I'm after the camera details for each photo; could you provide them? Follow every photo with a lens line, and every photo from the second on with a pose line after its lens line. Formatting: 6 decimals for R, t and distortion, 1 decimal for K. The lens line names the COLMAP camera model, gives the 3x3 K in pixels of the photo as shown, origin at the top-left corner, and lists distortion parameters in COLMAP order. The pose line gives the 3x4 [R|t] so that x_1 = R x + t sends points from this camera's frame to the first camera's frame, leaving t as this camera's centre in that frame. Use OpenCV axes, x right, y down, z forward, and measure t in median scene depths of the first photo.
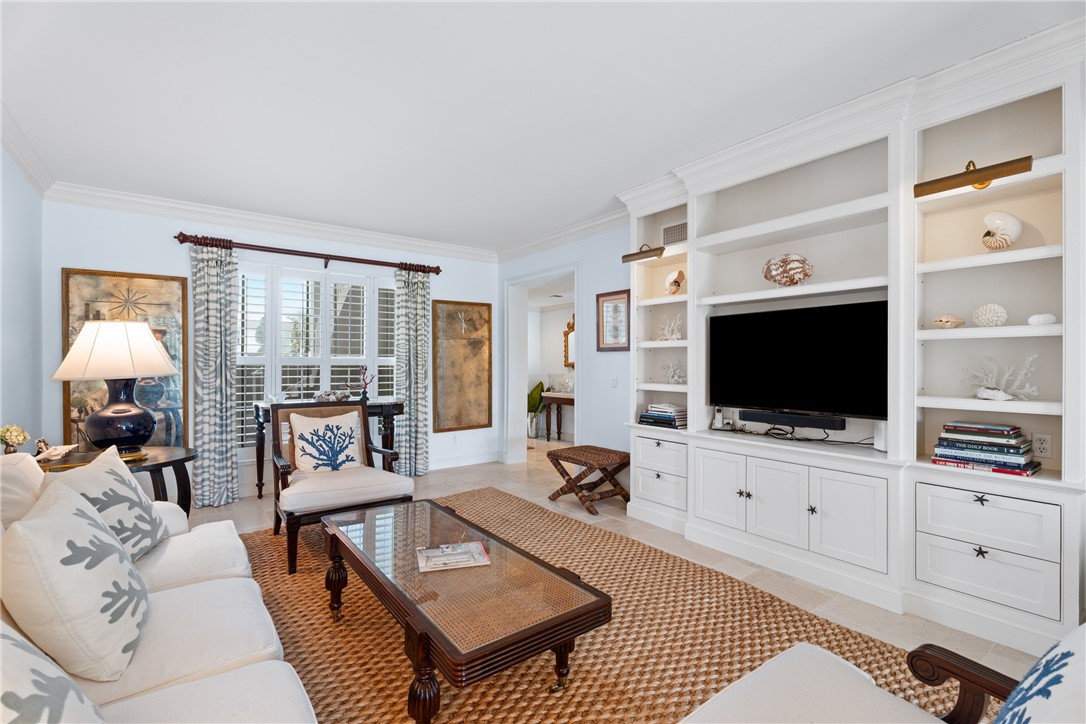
lens RADIAL K [[487.3, 0, 543.1], [0, 487.3, 358.1], [0, 0, 1]] dist [0.000757, -0.001306]
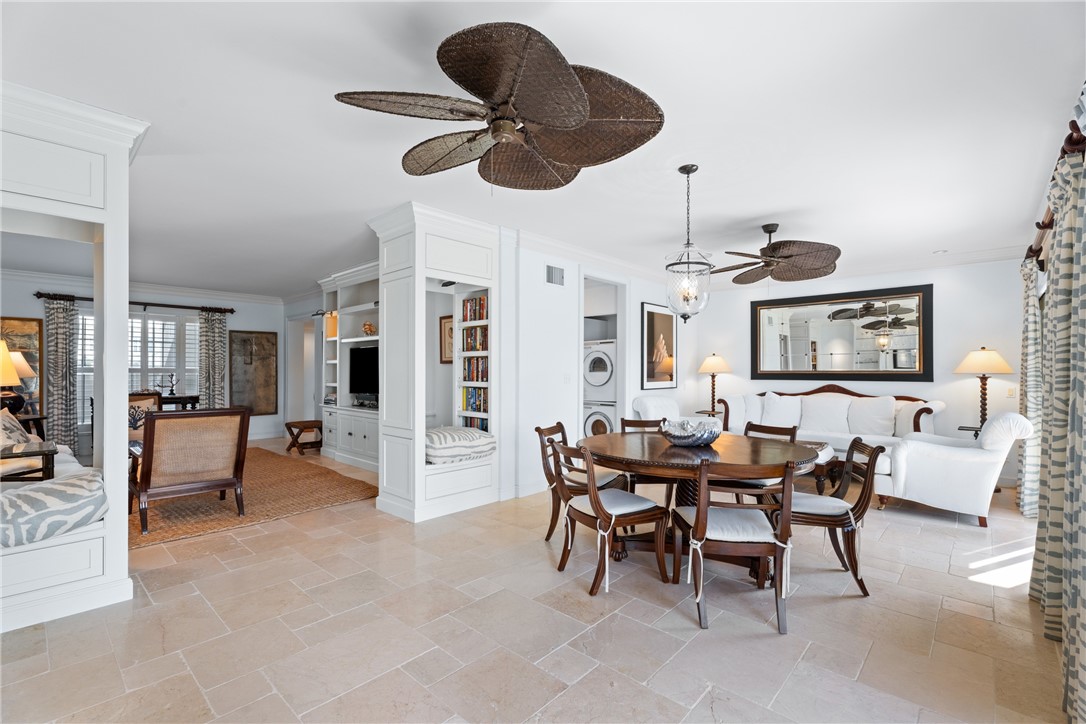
lens RADIAL K [[487.3, 0, 546.8], [0, 487.3, 367.2], [0, 0, 1]] dist [0.000757, -0.001306]
pose [[0.984575, 0.003268, 0.174935, 0.645909], [-0.003352, 0.999994, 0.000185, -0.010148], [-0.174933, -0.000768, 0.984580, -0.898020]]
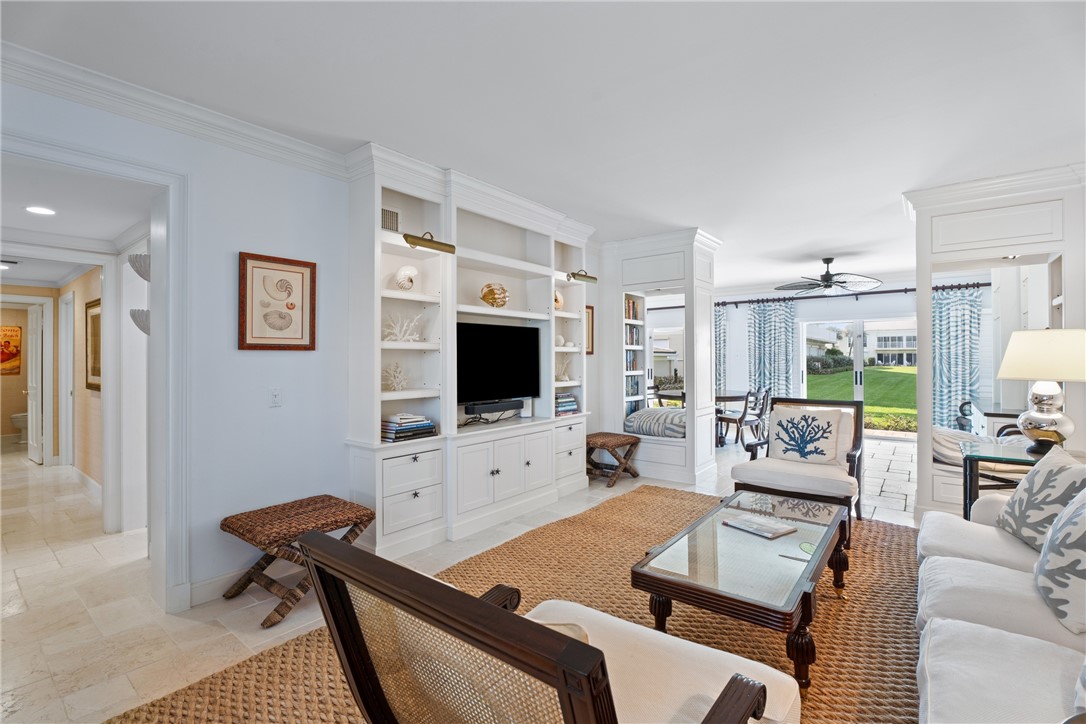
lens RADIAL K [[487.3, 0, 539.6], [0, 487.3, 357.2], [0, 0, 1]] dist [0.000757, -0.001306]
pose [[-0.247473, 0.006516, 0.968873, -0.581470], [-0.000862, 0.999976, -0.006945, -0.001583], [-0.968894, -0.002554, -0.247462, 0.861225]]
